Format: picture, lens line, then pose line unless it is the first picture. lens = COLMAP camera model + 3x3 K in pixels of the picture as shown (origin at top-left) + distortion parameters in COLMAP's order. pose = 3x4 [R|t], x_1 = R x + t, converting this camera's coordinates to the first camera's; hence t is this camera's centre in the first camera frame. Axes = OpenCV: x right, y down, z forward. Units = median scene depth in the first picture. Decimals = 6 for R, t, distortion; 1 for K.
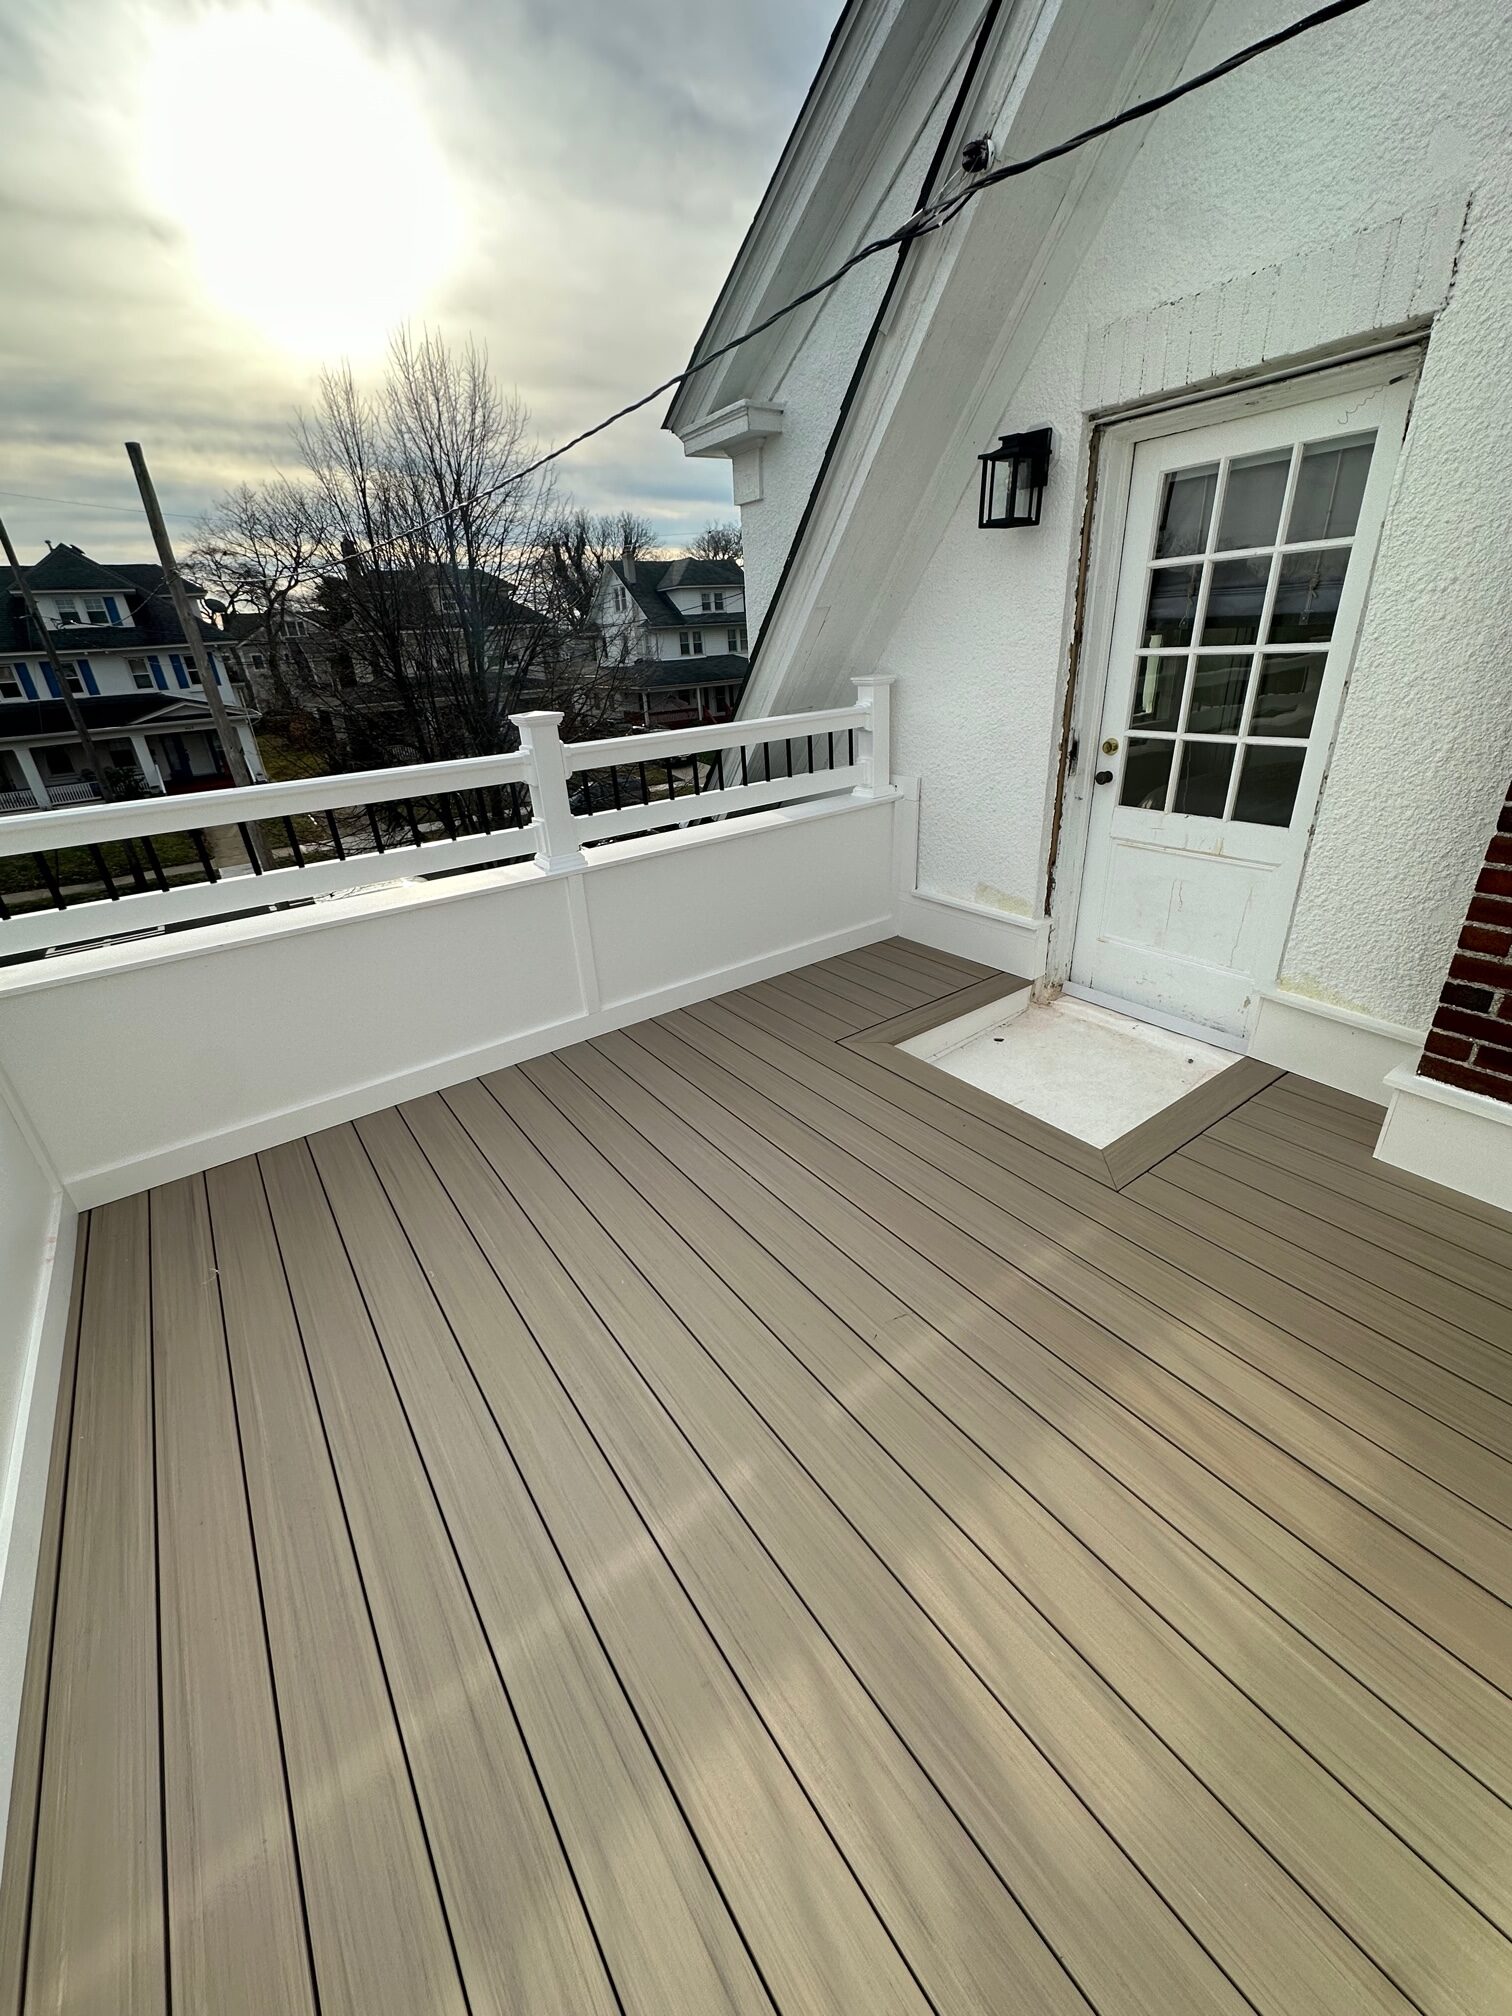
lens RADIAL K [[800.3, 0, 767.0], [0, 800.3, 1012.8], [0, 0, 1]] dist [-0.002554, -0.000094]
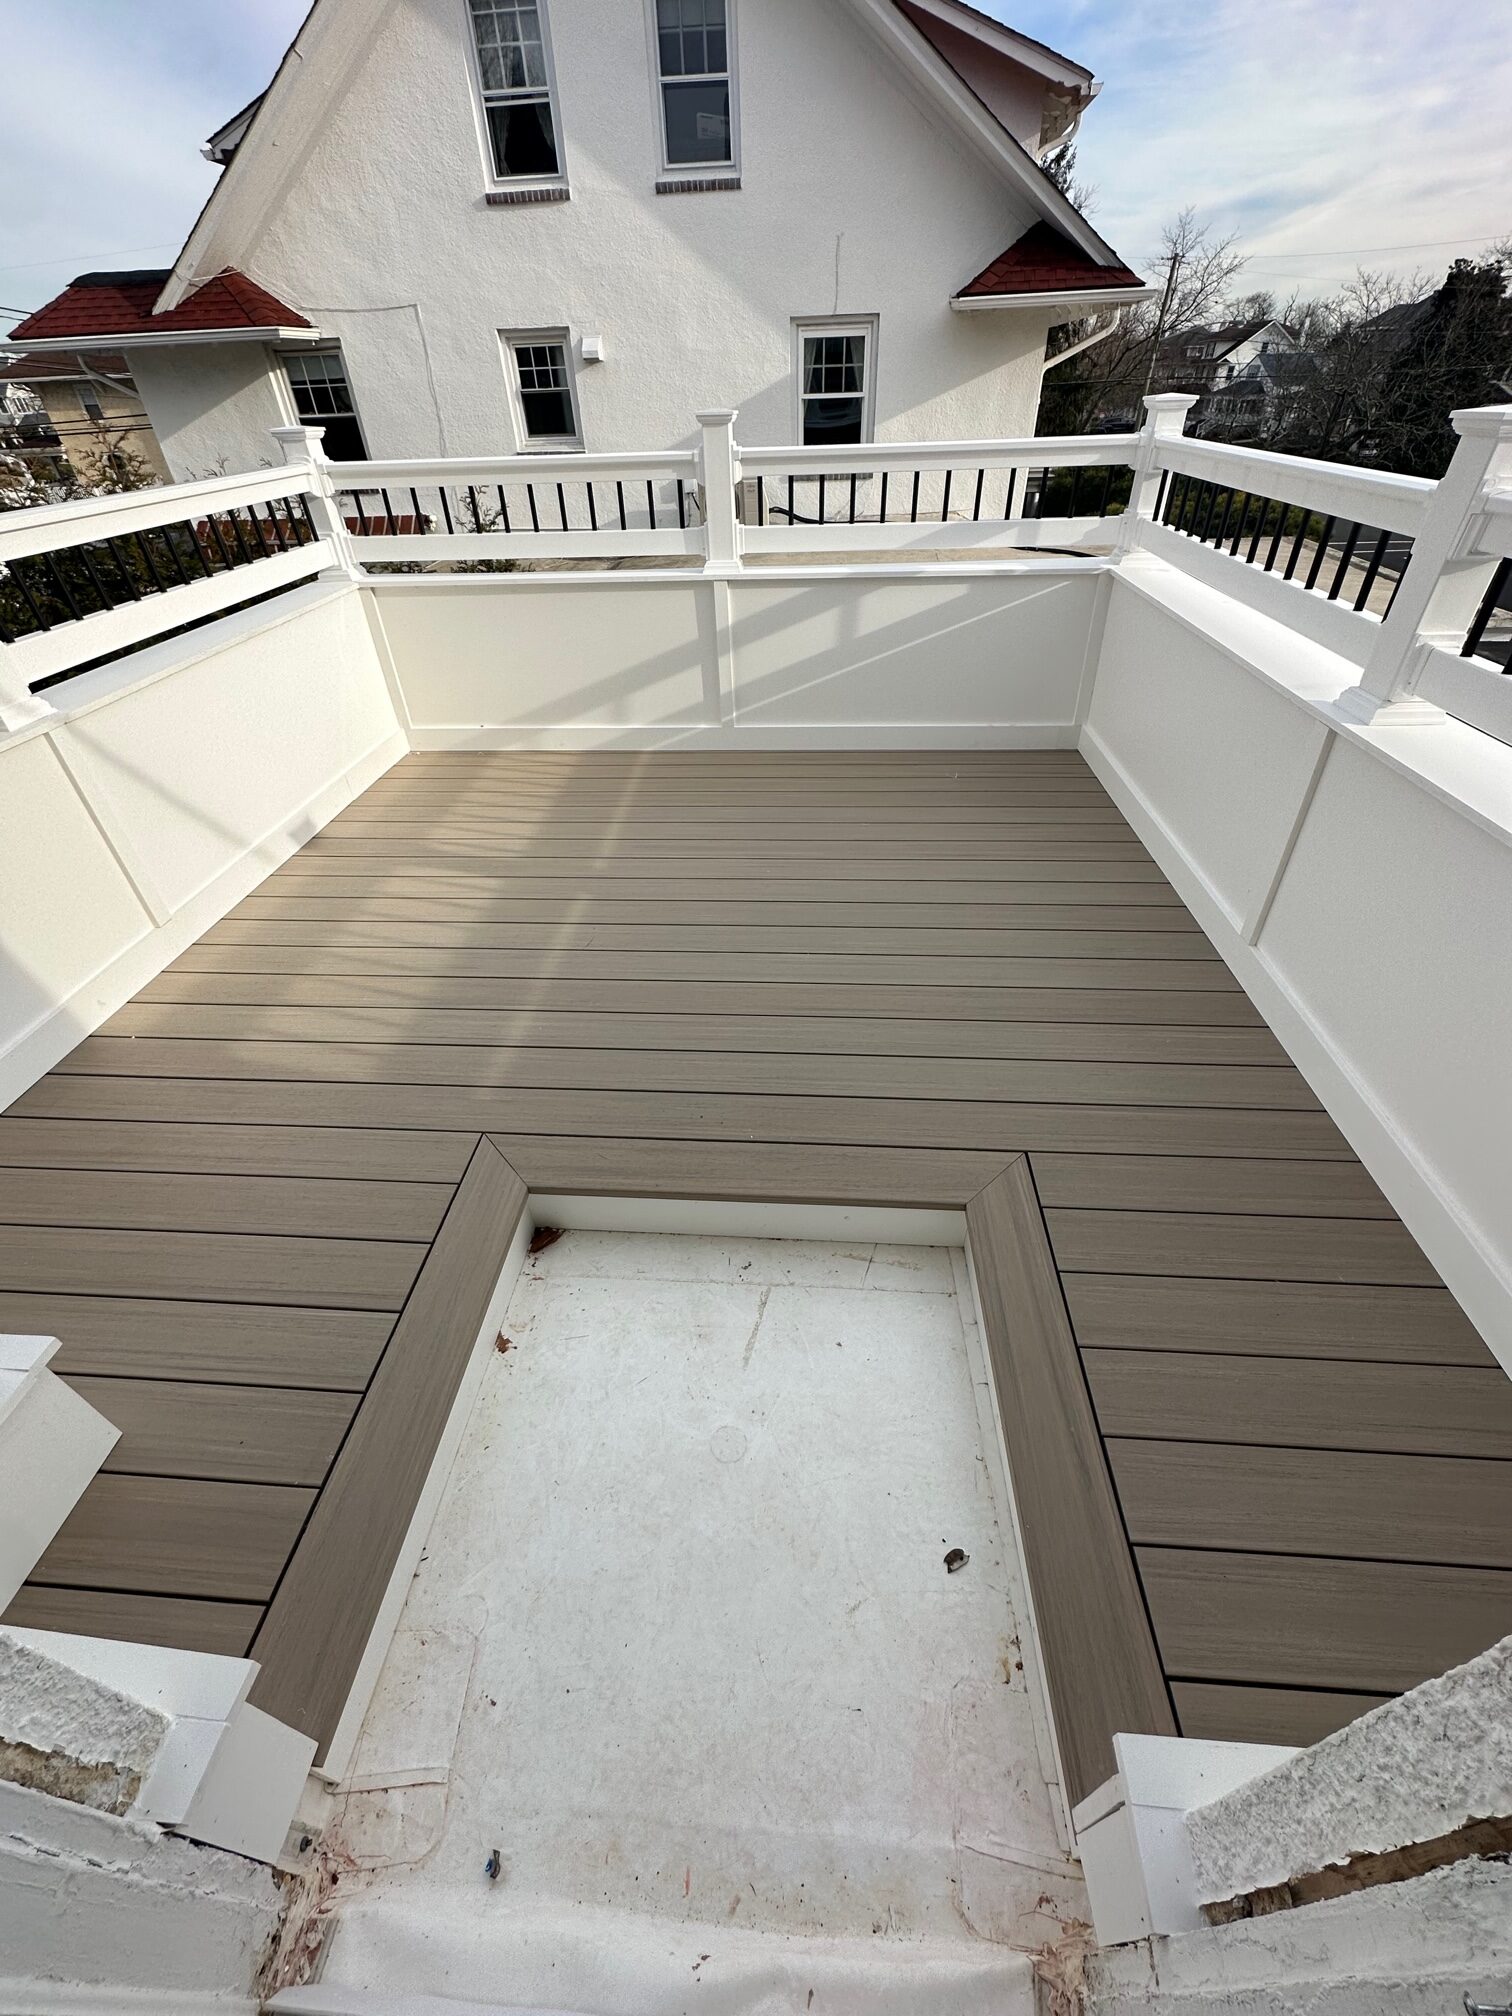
lens RADIAL K [[800.3, 0, 766.7], [0, 800.3, 992.5], [0, 0, 1]] dist [-0.002554, -0.000094]
pose [[-0.633485, 0.521627, -0.571491, 0.777262], [-0.285577, 0.528827, 0.799242, -0.712423], [0.719126, 0.669512, -0.186040, 1.515004]]
